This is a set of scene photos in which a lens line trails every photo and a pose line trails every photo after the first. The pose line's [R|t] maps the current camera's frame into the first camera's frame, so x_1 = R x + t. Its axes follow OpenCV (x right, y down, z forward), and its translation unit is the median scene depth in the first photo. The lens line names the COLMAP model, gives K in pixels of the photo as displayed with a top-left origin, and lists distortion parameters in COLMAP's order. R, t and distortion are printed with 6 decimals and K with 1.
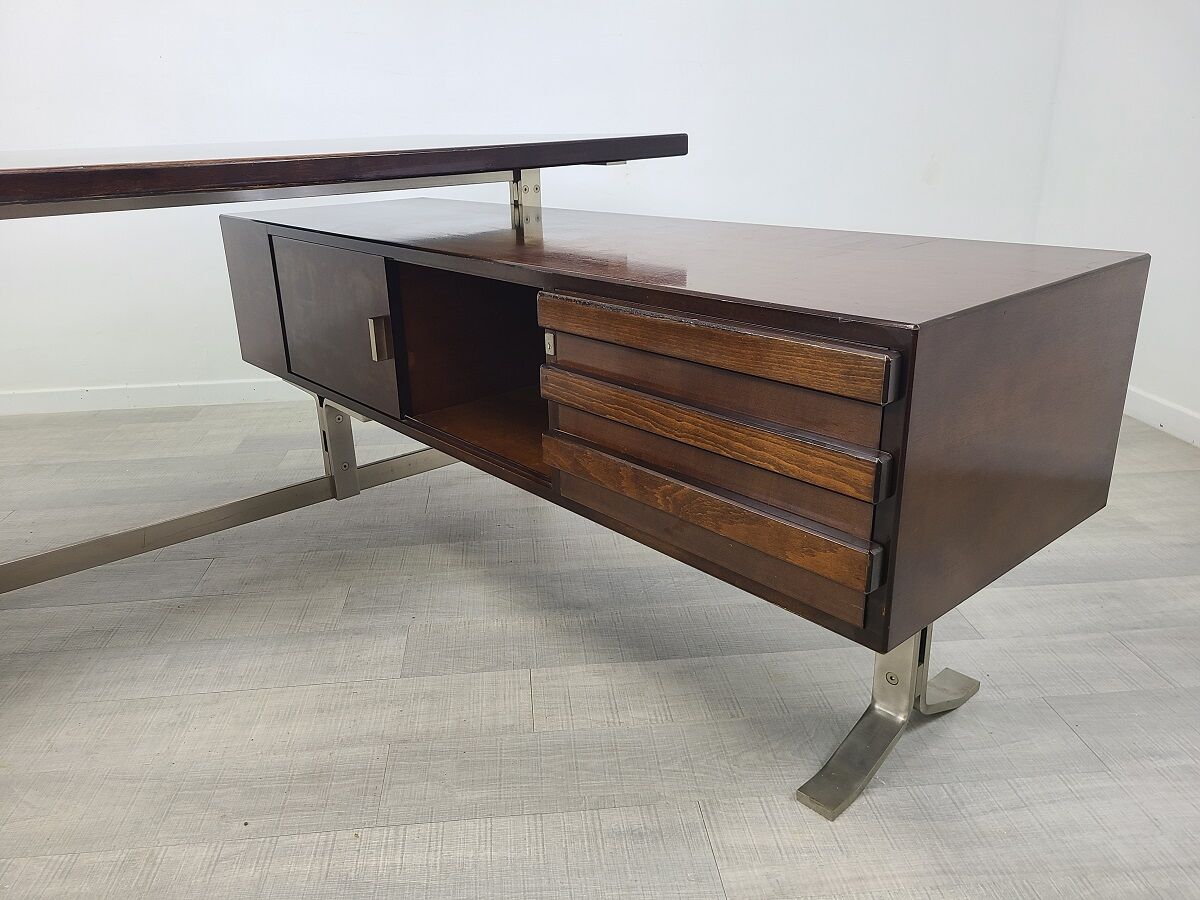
lens RADIAL K [[921.3, 0, 598.5], [0, 921.3, 452.7], [0, 0, 1]] dist [0.020502, -0.025959]
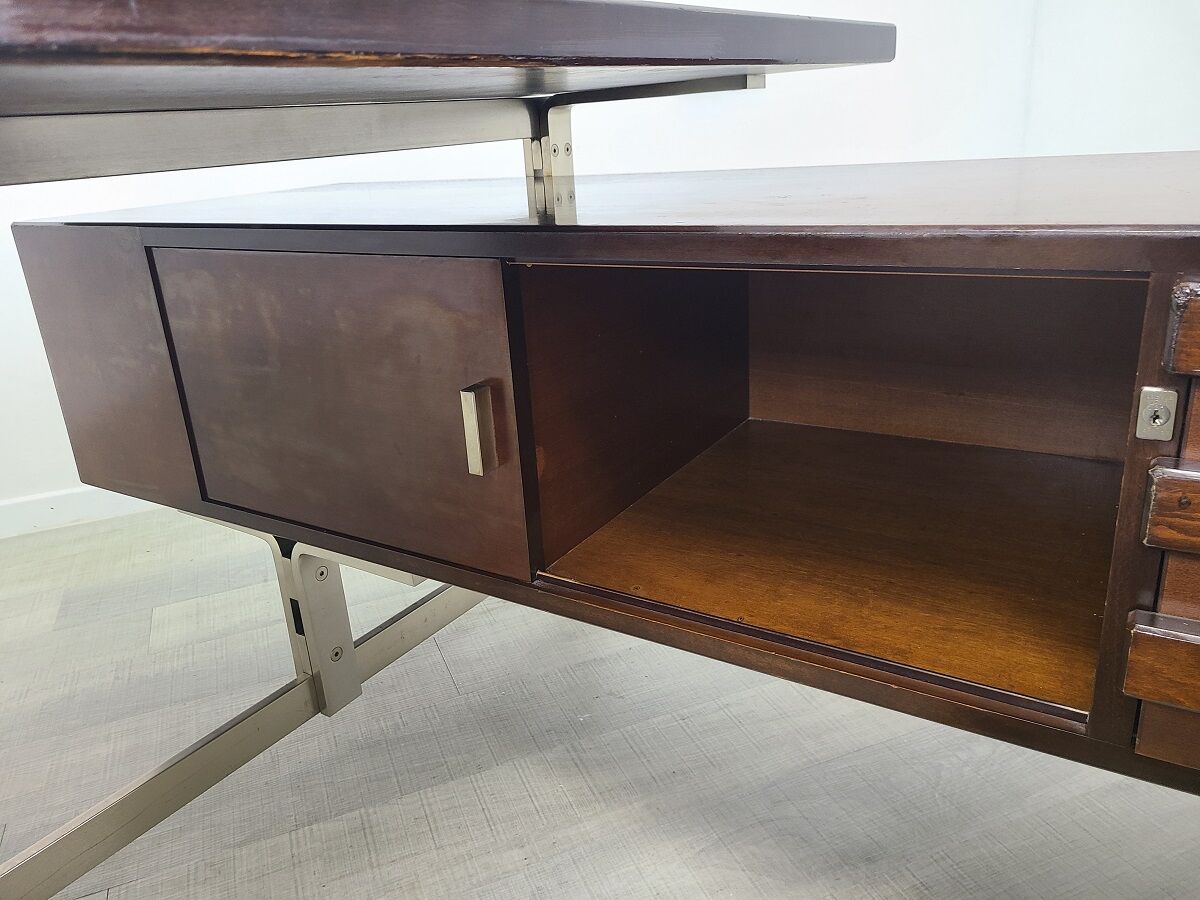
lens RADIAL K [[921.3, 0, 592.4], [0, 921.3, 448.9], [0, 0, 1]] dist [0.020502, -0.025959]
pose [[0.959370, -0.126419, 0.252244, -0.354220], [0.131531, 0.991306, -0.003438, -0.119911], [-0.249616, 0.036476, 0.967658, 0.595241]]
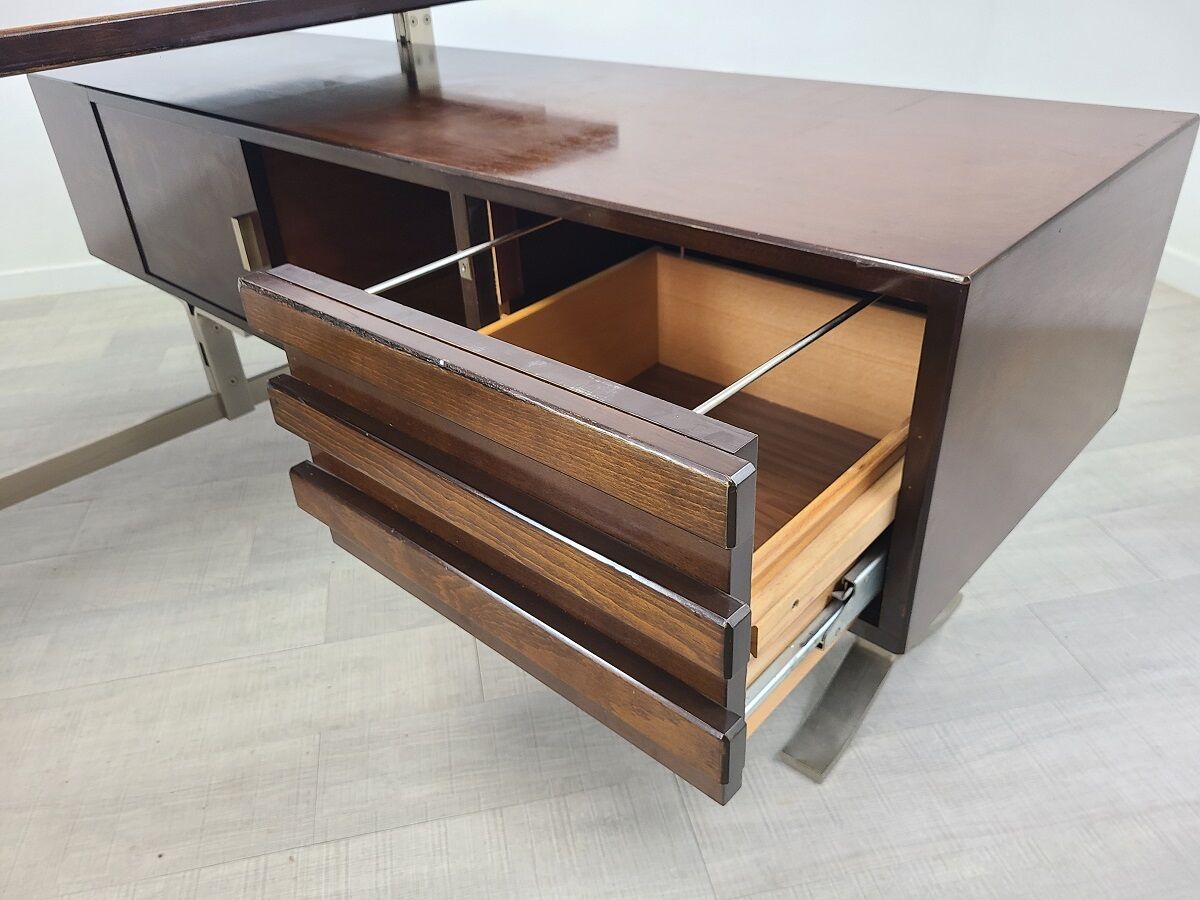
lens RADIAL K [[921.3, 0, 597.3], [0, 921.3, 463.0], [0, 0, 1]] dist [0.020502, -0.025959]
pose [[0.994597, -0.073944, 0.072866, -0.008571], [0.057283, 0.976273, 0.208829, -0.099635], [-0.086579, -0.203526, 0.975234, 0.168386]]
